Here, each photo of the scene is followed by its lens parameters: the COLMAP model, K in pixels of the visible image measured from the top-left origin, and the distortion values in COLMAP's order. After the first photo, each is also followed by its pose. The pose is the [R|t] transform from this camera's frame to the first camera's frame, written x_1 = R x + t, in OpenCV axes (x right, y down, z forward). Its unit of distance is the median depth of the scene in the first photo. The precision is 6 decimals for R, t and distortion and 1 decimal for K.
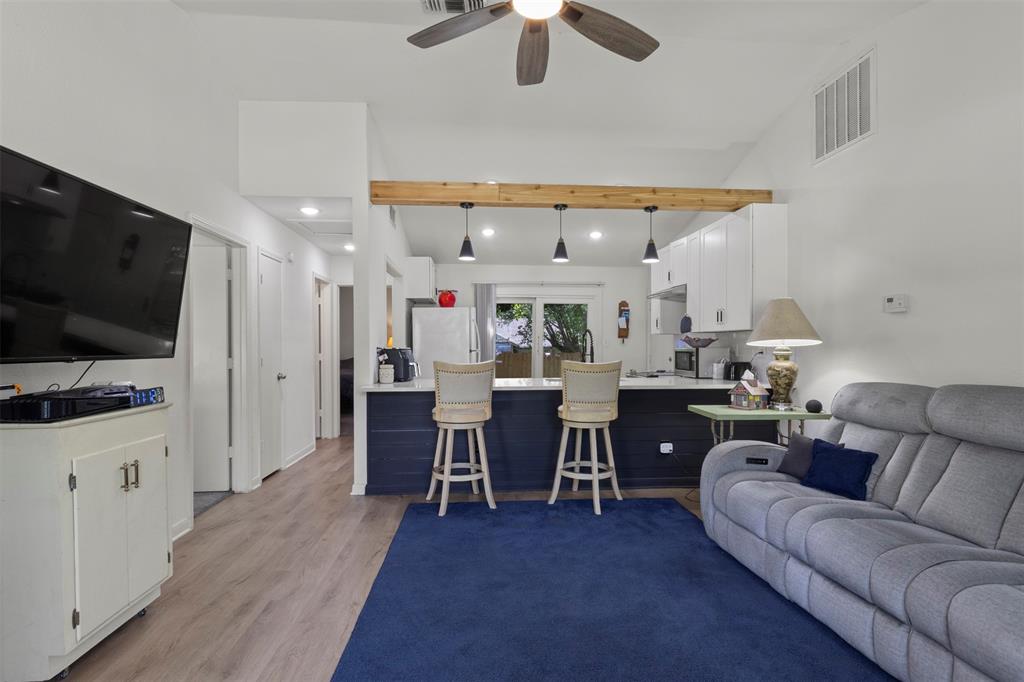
lens RADIAL K [[482.0, 0, 513.3], [0, 482.0, 347.9], [0, 0, 1]] dist [0.004125, 0.001255]
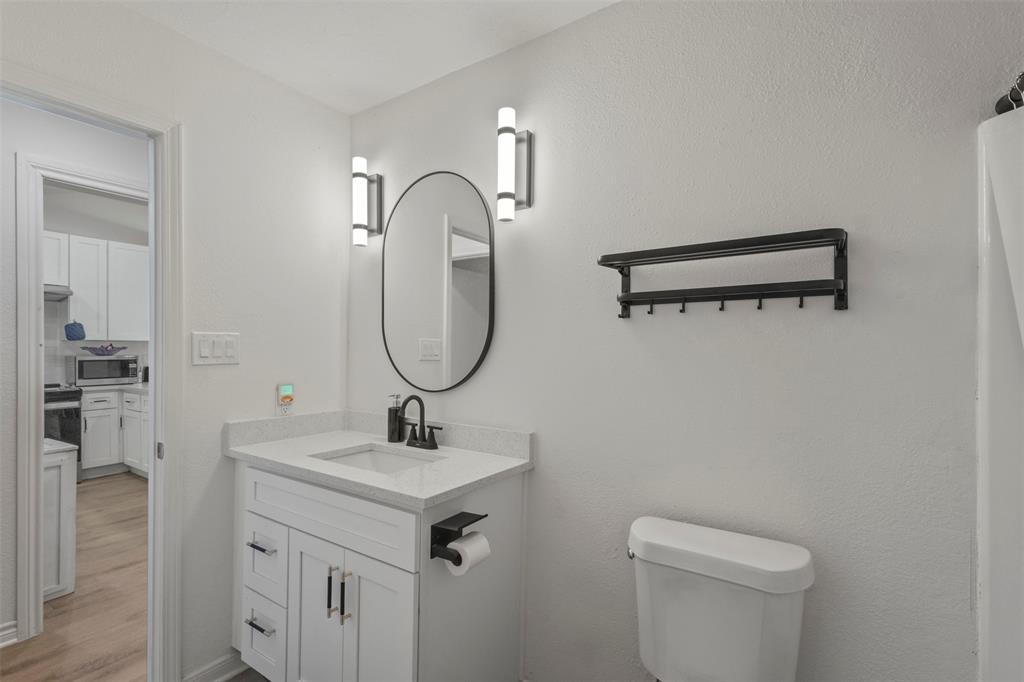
lens RADIAL K [[472.1, 0, 507.9], [0, 472.1, 348.8], [0, 0, 1]] dist [0.001921, 0.000615]
pose [[-0.779551, -0.005097, 0.626318, -1.202775], [-0.000079, 0.999968, 0.008041, -0.030872], [-0.626339, 0.006219, -0.779526, 1.669114]]
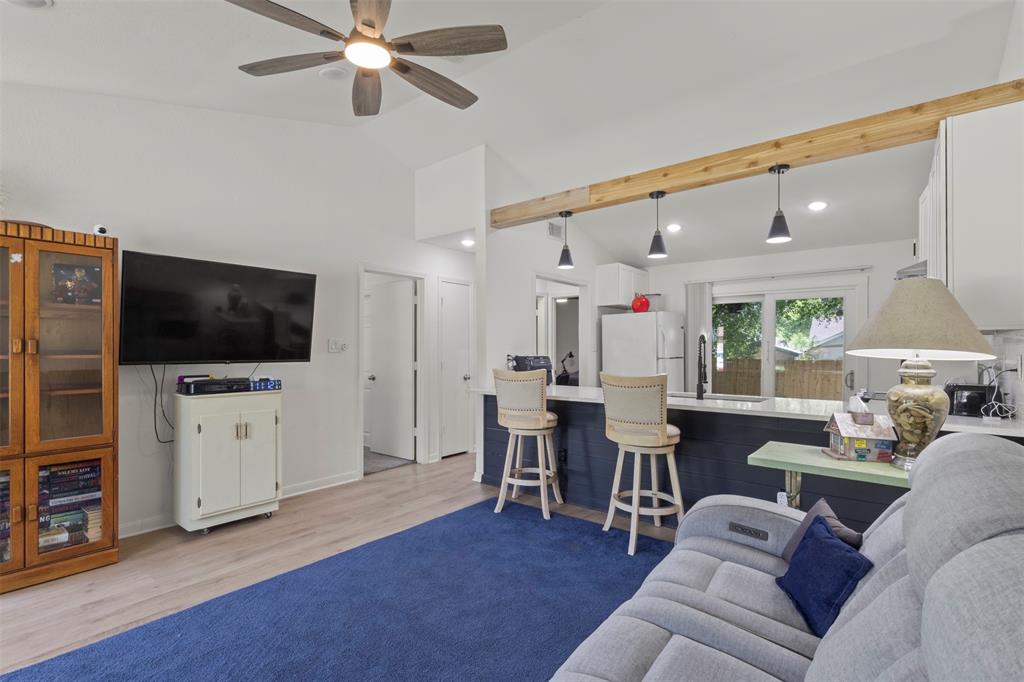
lens RADIAL K [[479.7, 0, 508.3], [0, 479.7, 347.3], [0, 0, 1]] dist [0.002799, 0.000149]
pose [[0.725927, -0.002078, -0.687769, 0.560606], [-0.004208, 0.999963, -0.007463, -0.011875], [0.687759, 0.008312, 0.725892, 0.218830]]
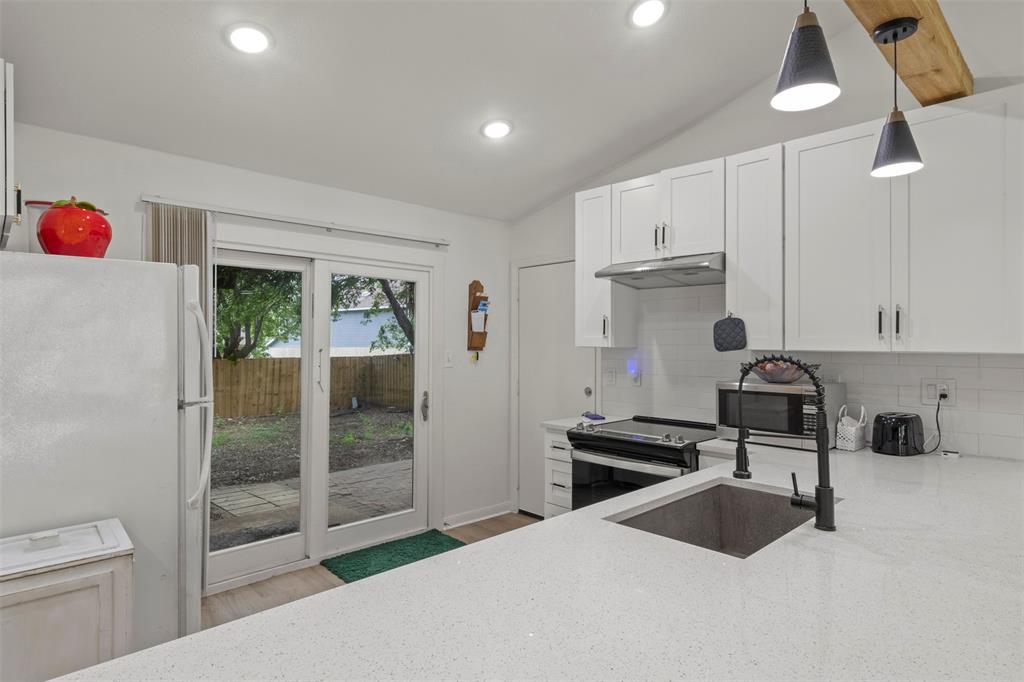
lens RADIAL K [[556.1, 0, 508.9], [0, 556.1, 336.6], [0, 0, 1]] dist [0.004528, -0.000179]
pose [[0.780283, 0.007756, 0.625378, -0.246605], [0.001426, 0.999898, -0.014180, -0.052858], [-0.625425, 0.011956, 0.780193, 0.981308]]
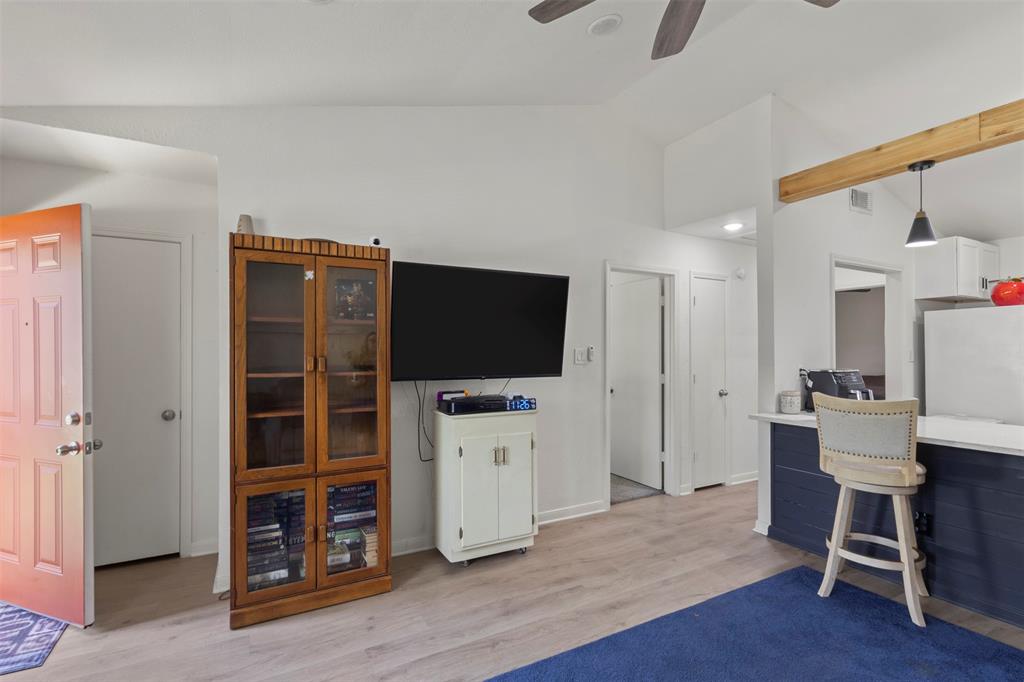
lens RADIAL K [[474.9, 0, 503.7], [0, 474.9, 348.8], [0, 0, 1]] dist [0.000640, 0.000374]
pose [[0.406962, -0.001344, -0.913444, 0.308097], [-0.004613, 0.999983, -0.003527, -0.035809], [0.913433, 0.005649, 0.406949, 0.211687]]
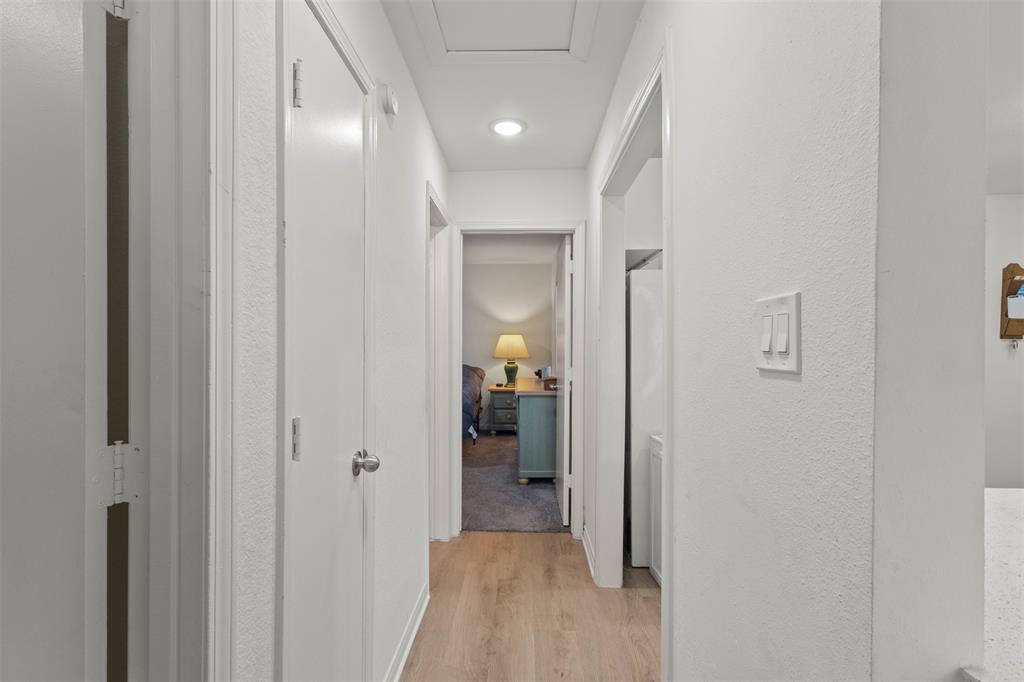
lens RADIAL K [[472.1, 0, 507.9], [0, 472.1, 348.8], [0, 0, 1]] dist [0.001921, 0.000615]
pose [[0.993324, 0.009065, -0.115004, -0.448928], [-0.008406, 0.999945, 0.006218, -0.017327], [0.115054, -0.005210, 0.993346, 0.899472]]
